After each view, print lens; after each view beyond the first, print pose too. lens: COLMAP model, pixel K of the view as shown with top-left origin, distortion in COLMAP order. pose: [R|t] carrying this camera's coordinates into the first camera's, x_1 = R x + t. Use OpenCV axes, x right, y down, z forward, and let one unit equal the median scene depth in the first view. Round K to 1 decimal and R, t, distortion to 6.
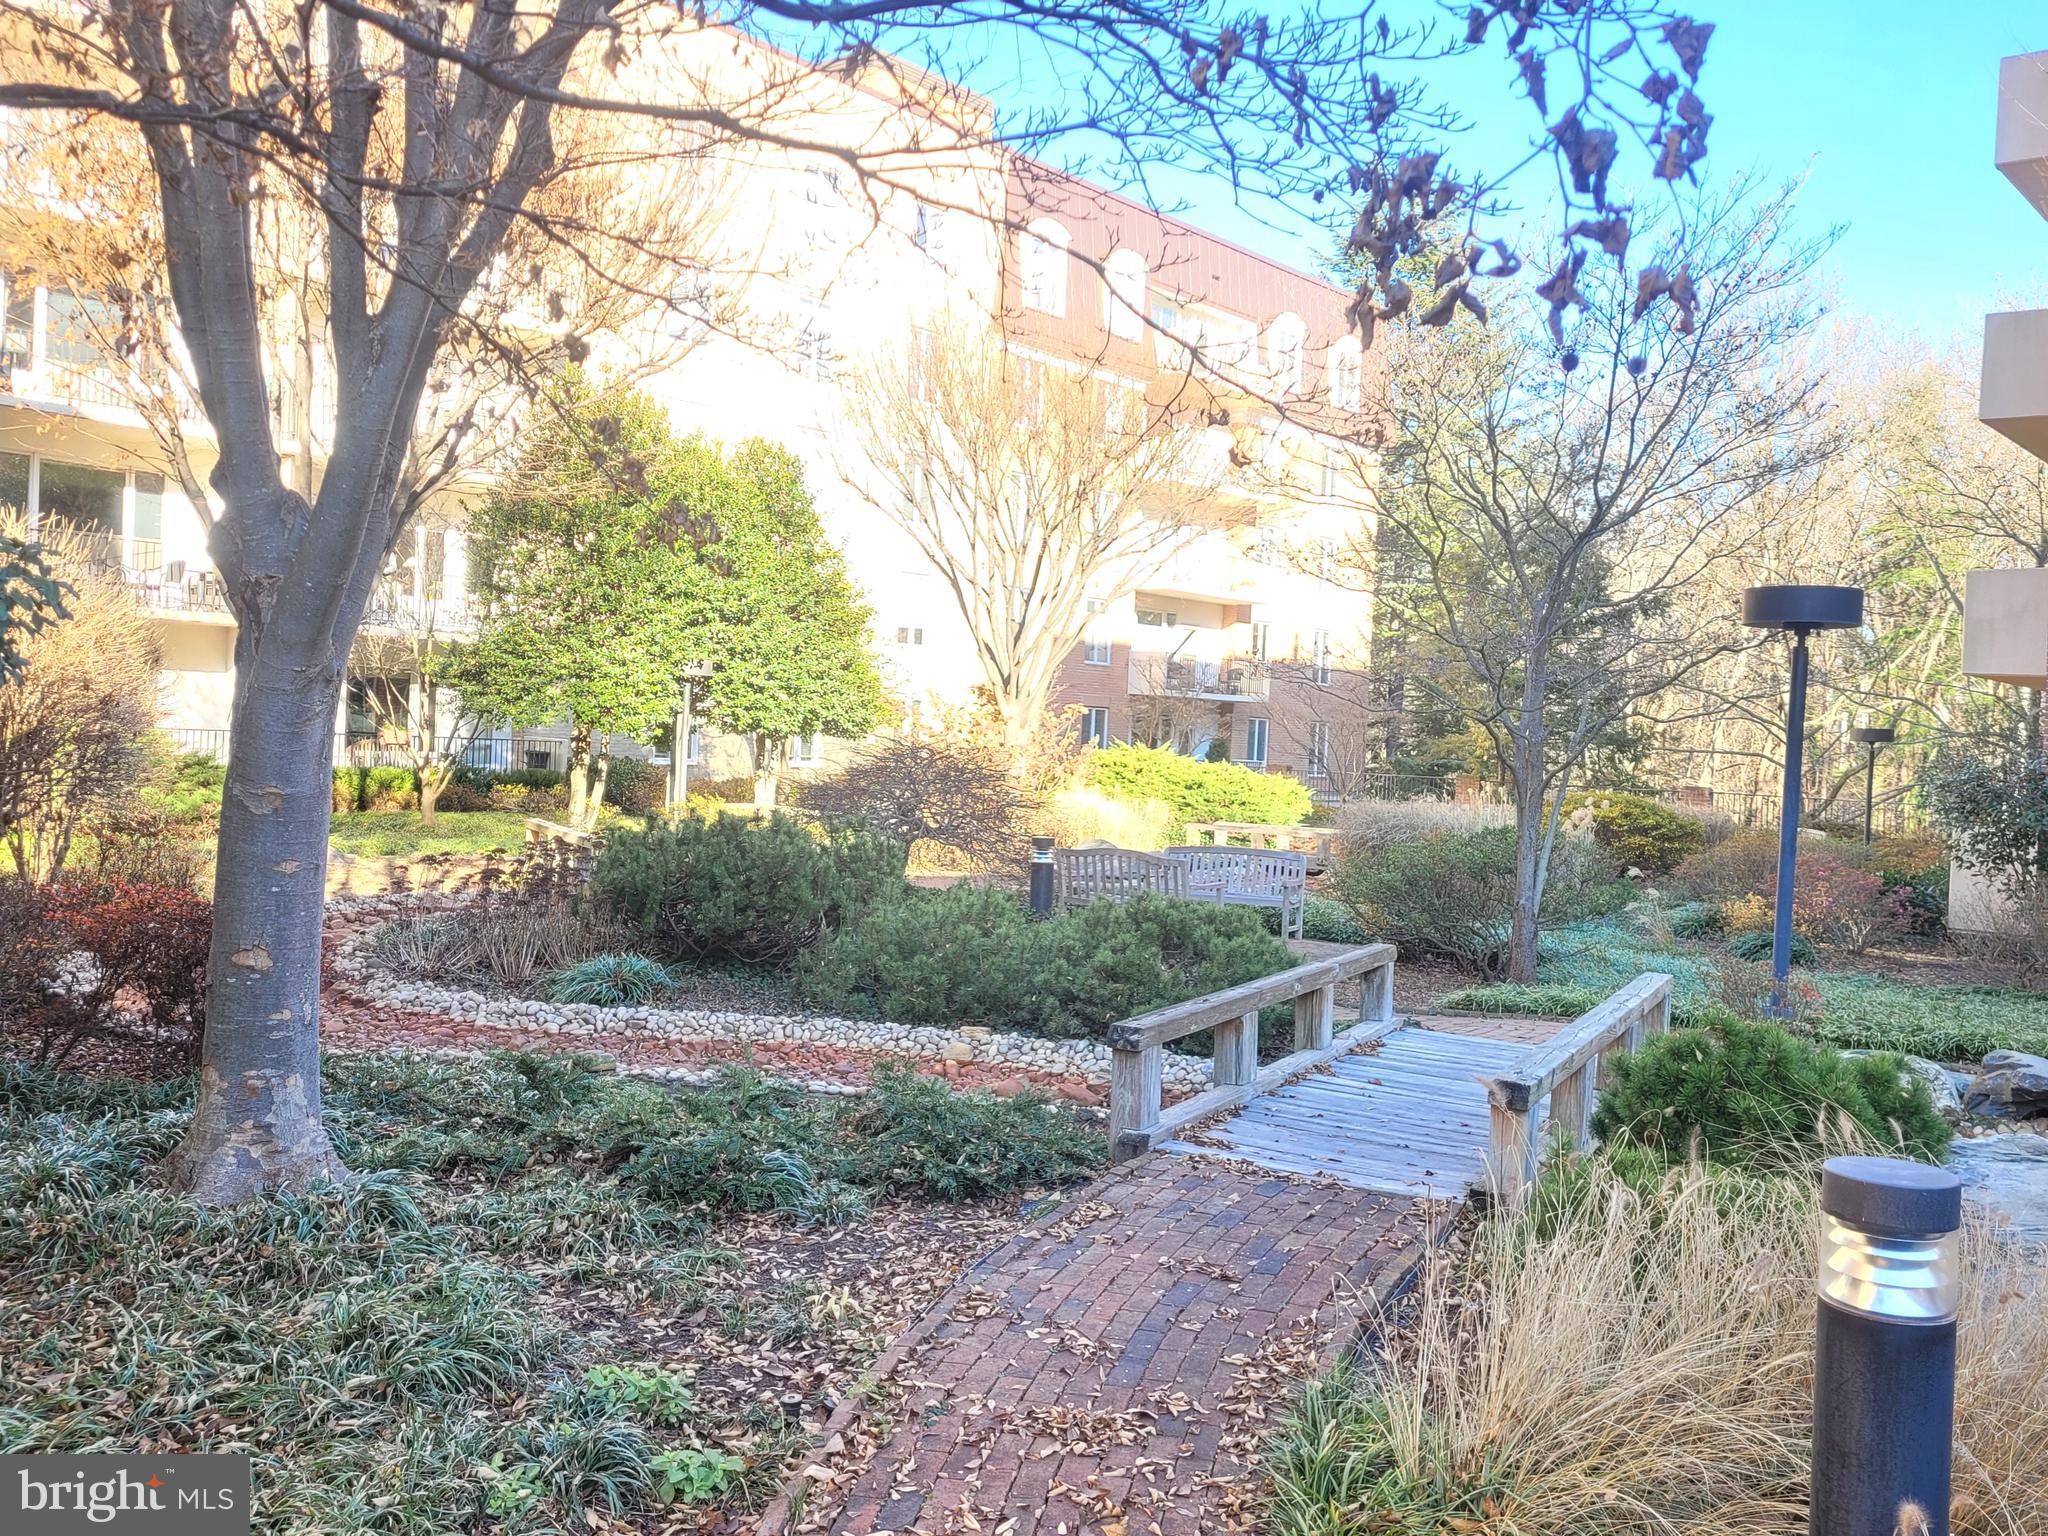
lens RADIAL K [[1711.3, 0, 1033.2], [0, 1711.3, 742.0], [0, 0, 1]] dist [0.055320, -0.008025]
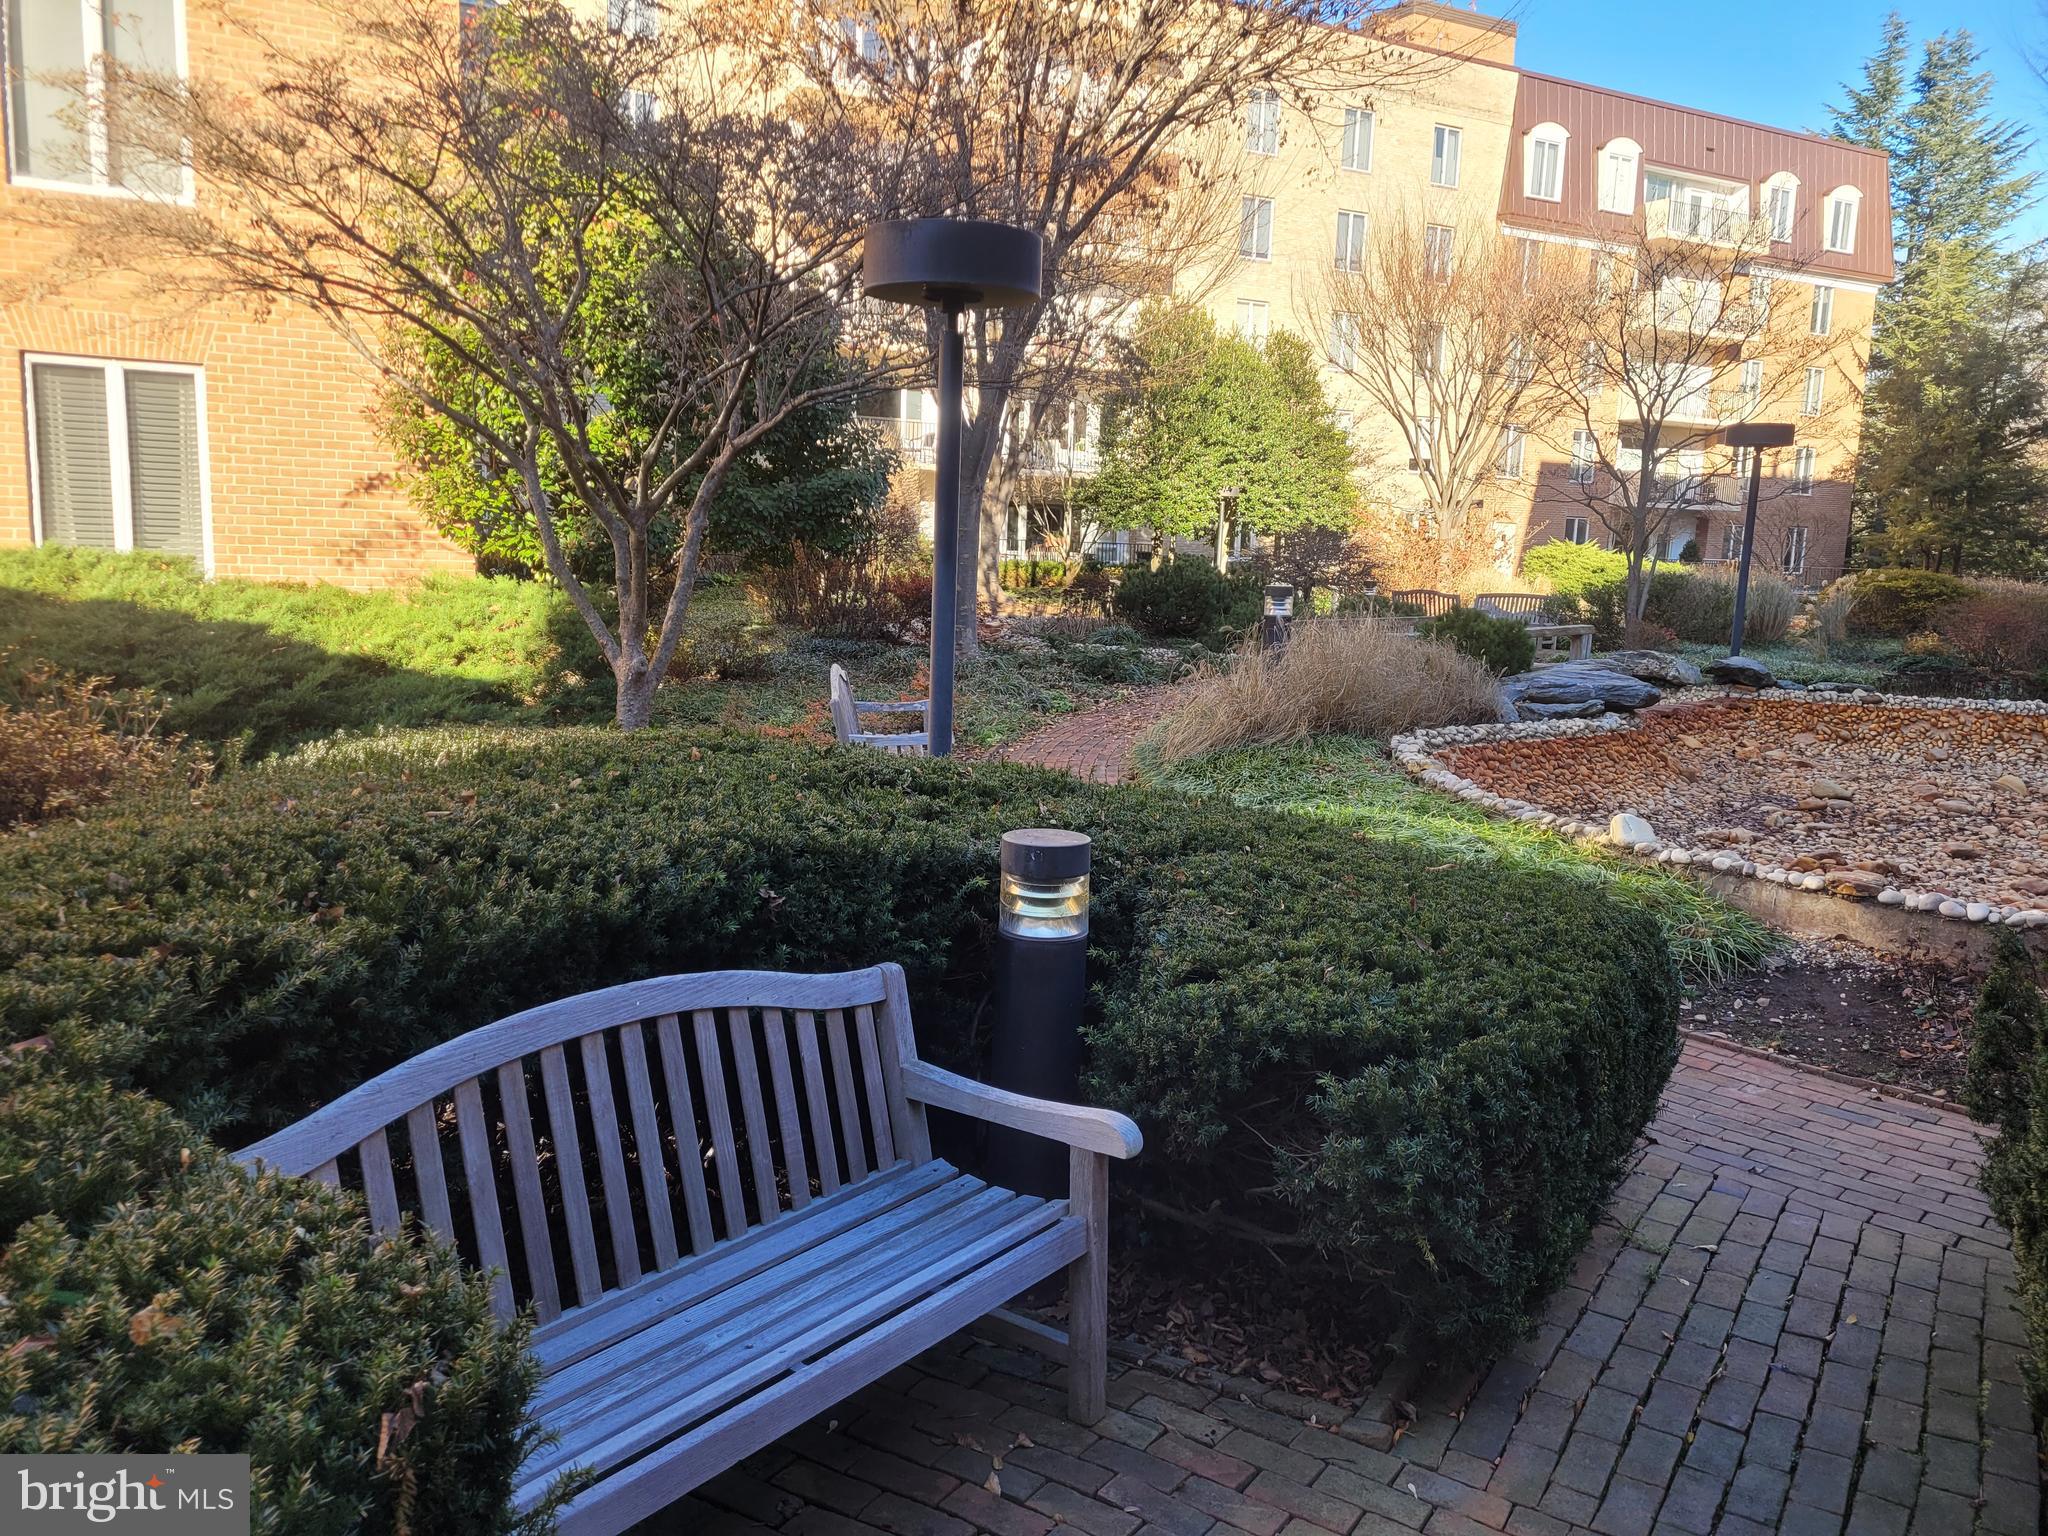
lens RADIAL K [[1711.3, 0, 1033.2], [0, 1711.3, 742.0], [0, 0, 1]] dist [0.055320, -0.008025]
pose [[0.921737, 0.034226, -0.386302, 0.239555], [0.003298, 0.995370, 0.096058, 0.031672], [0.387801, -0.089815, 0.917357, -0.489108]]
